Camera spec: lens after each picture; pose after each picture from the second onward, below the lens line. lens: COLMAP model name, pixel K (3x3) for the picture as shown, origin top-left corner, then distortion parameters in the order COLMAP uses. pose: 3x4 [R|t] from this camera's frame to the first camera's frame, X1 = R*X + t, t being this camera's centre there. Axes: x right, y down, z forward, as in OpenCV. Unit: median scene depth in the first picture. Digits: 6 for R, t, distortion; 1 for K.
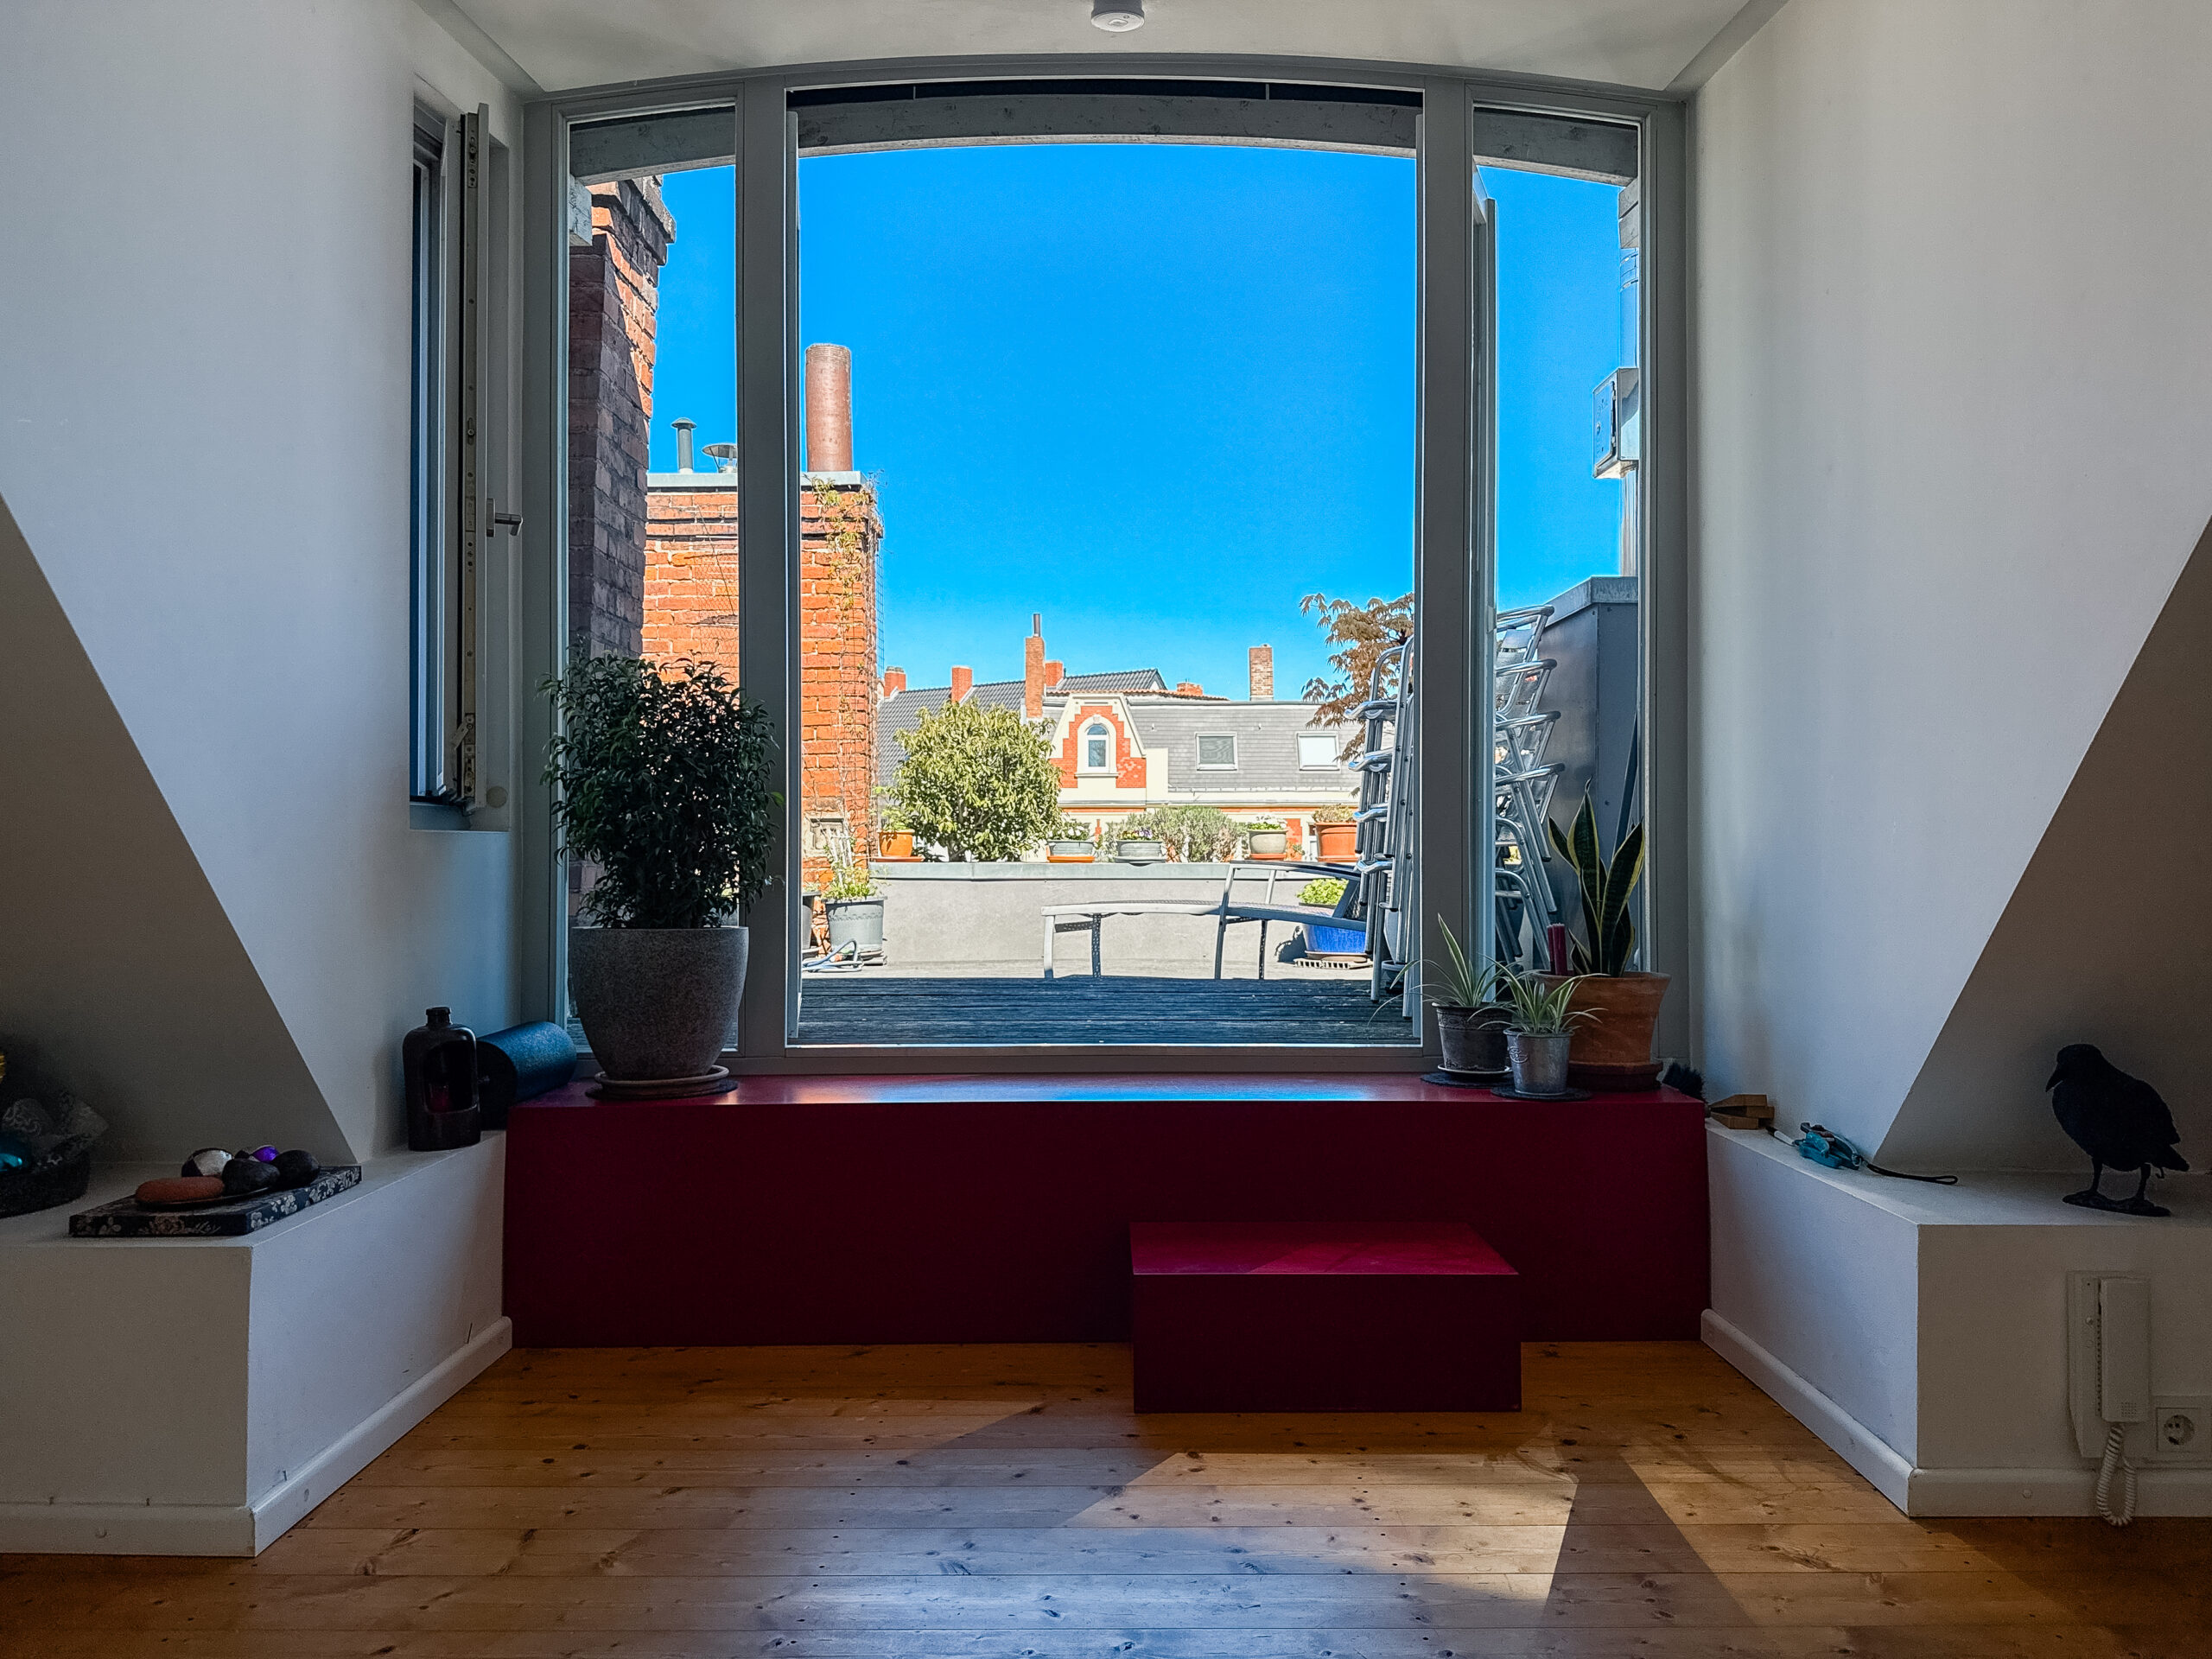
lens RADIAL K [[1577.5, 0, 1109.8], [0, 1577.5, 839.8], [0, 0, 1]] dist [0.098393, -0.119934]
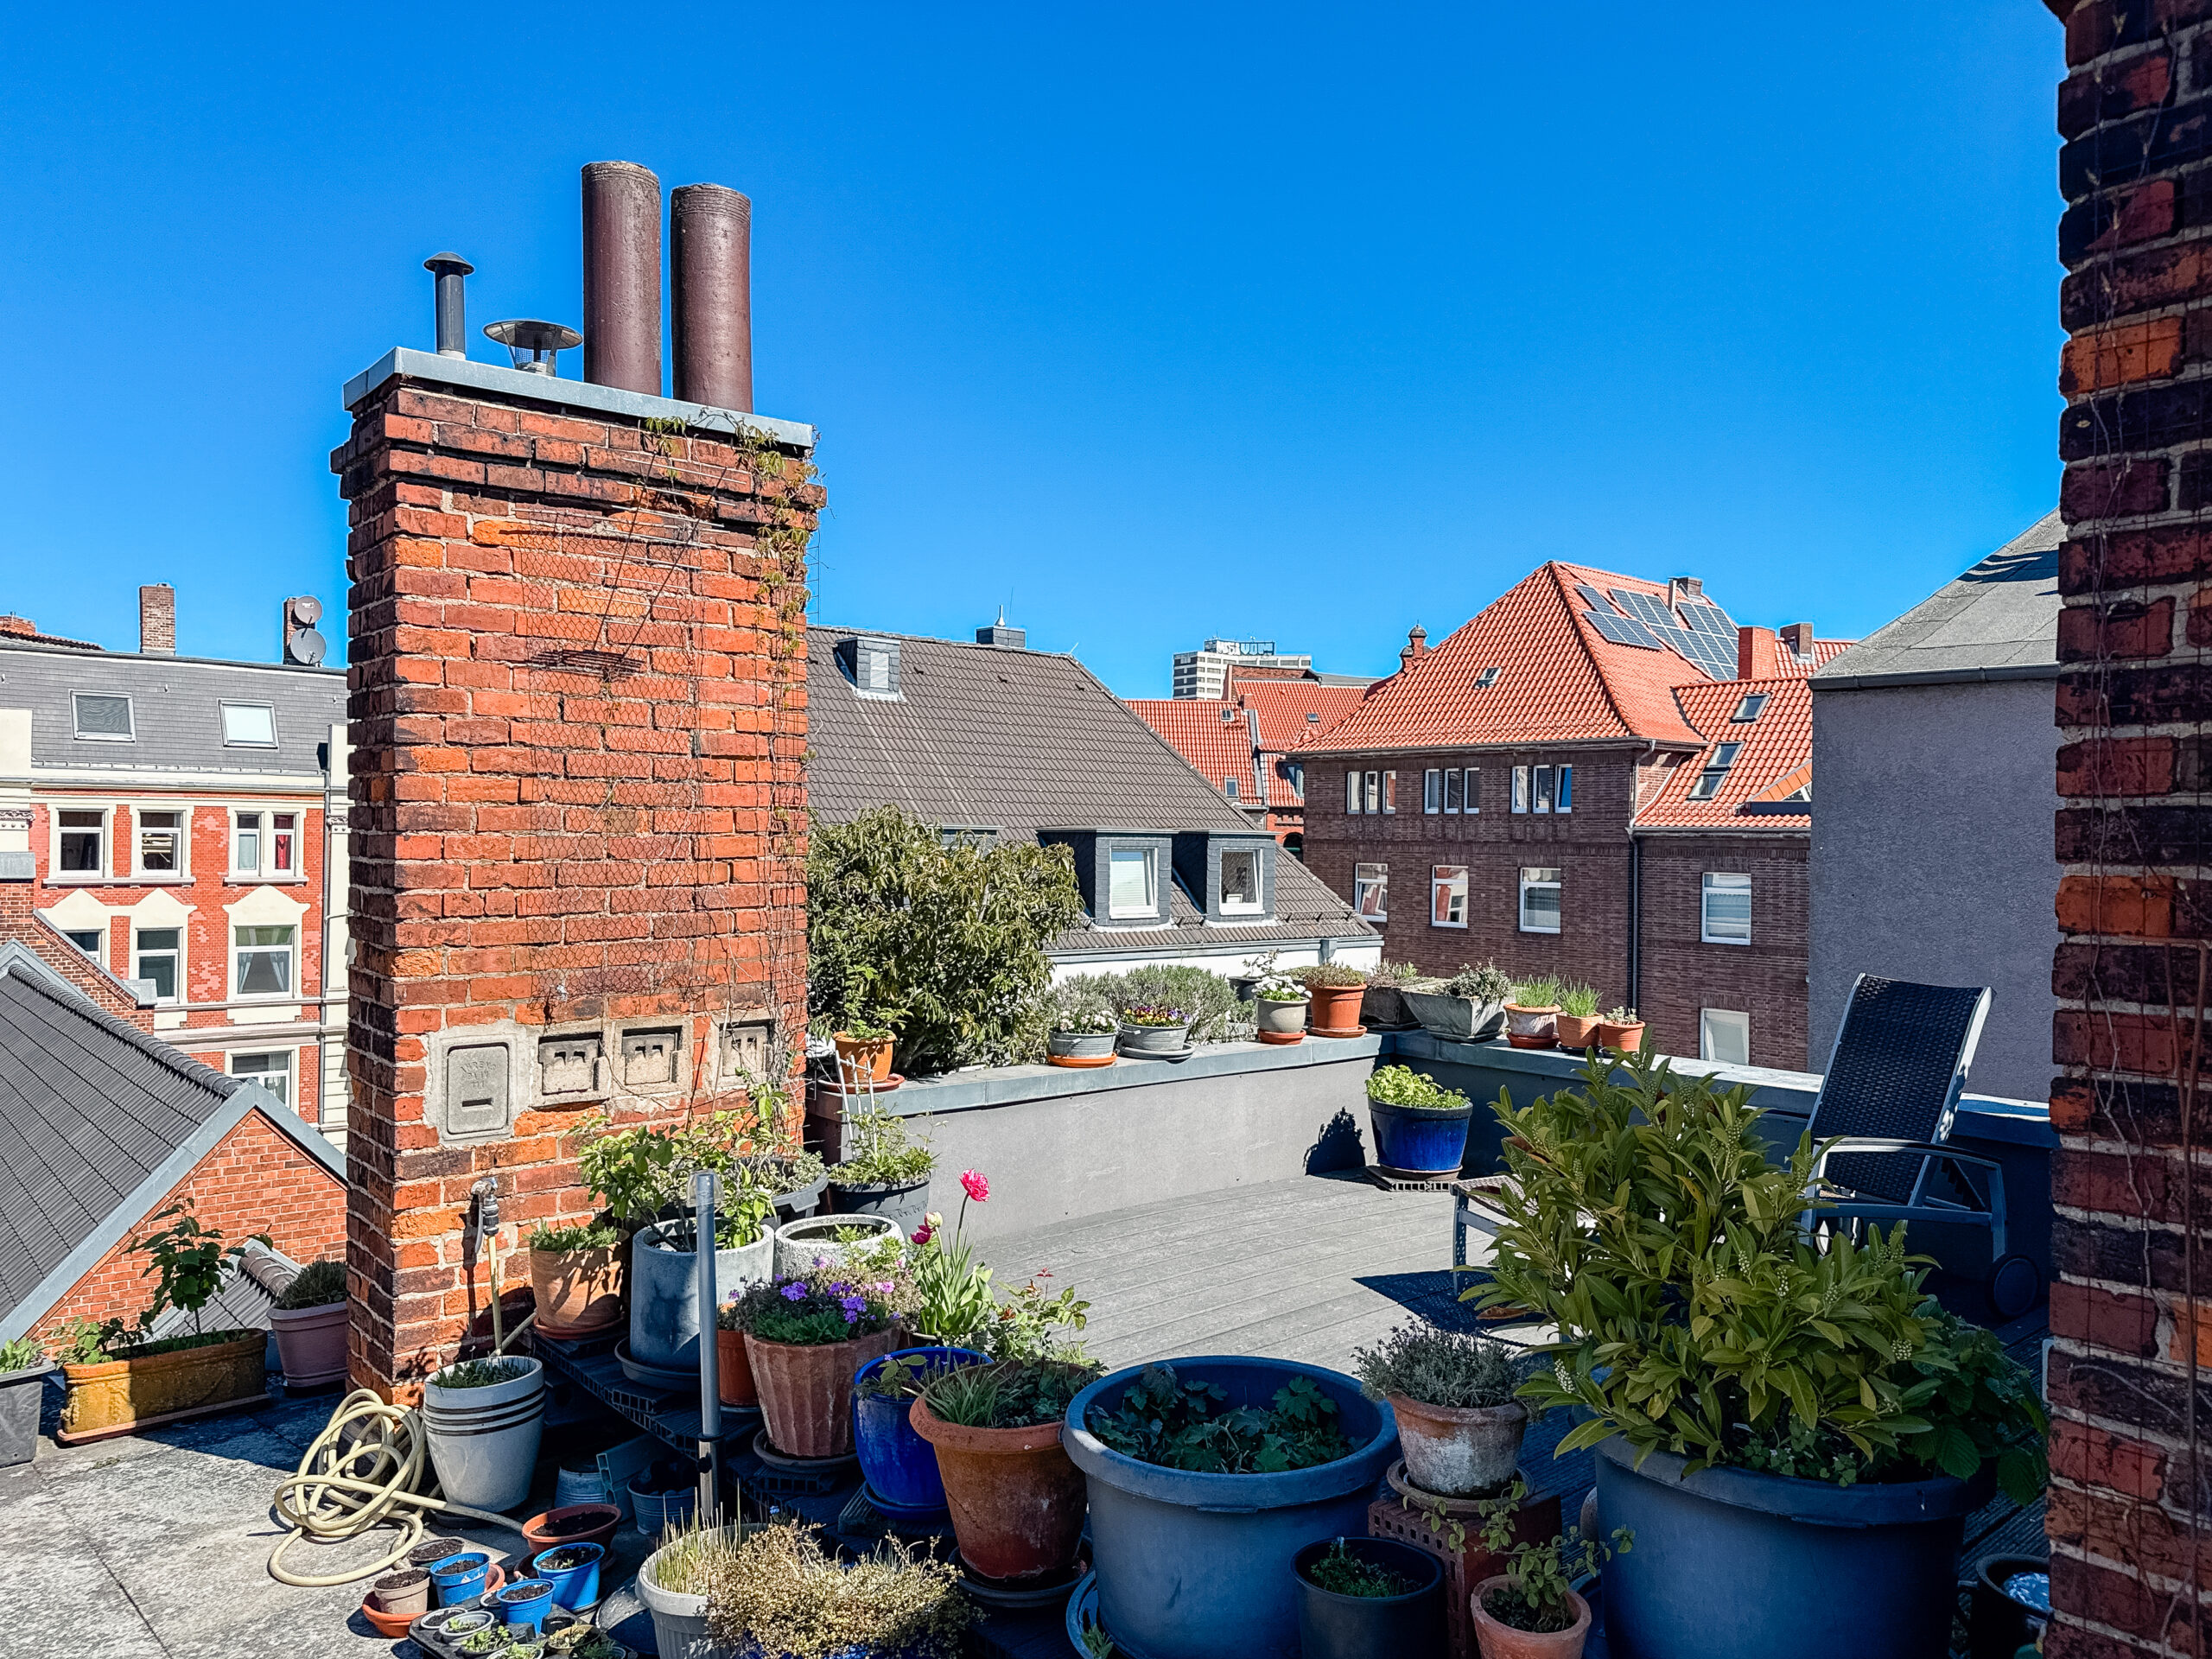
lens RADIAL K [[1577.5, 0, 1109.8], [0, 1577.5, 839.8], [0, 0, 1]] dist [0.098393, -0.119934]
pose [[0.755285, 0.009129, 0.655333, -0.151156], [-0.021385, 0.999714, 0.010720, -0.029158], [-0.655047, -0.022111, 0.755264, 0.159606]]
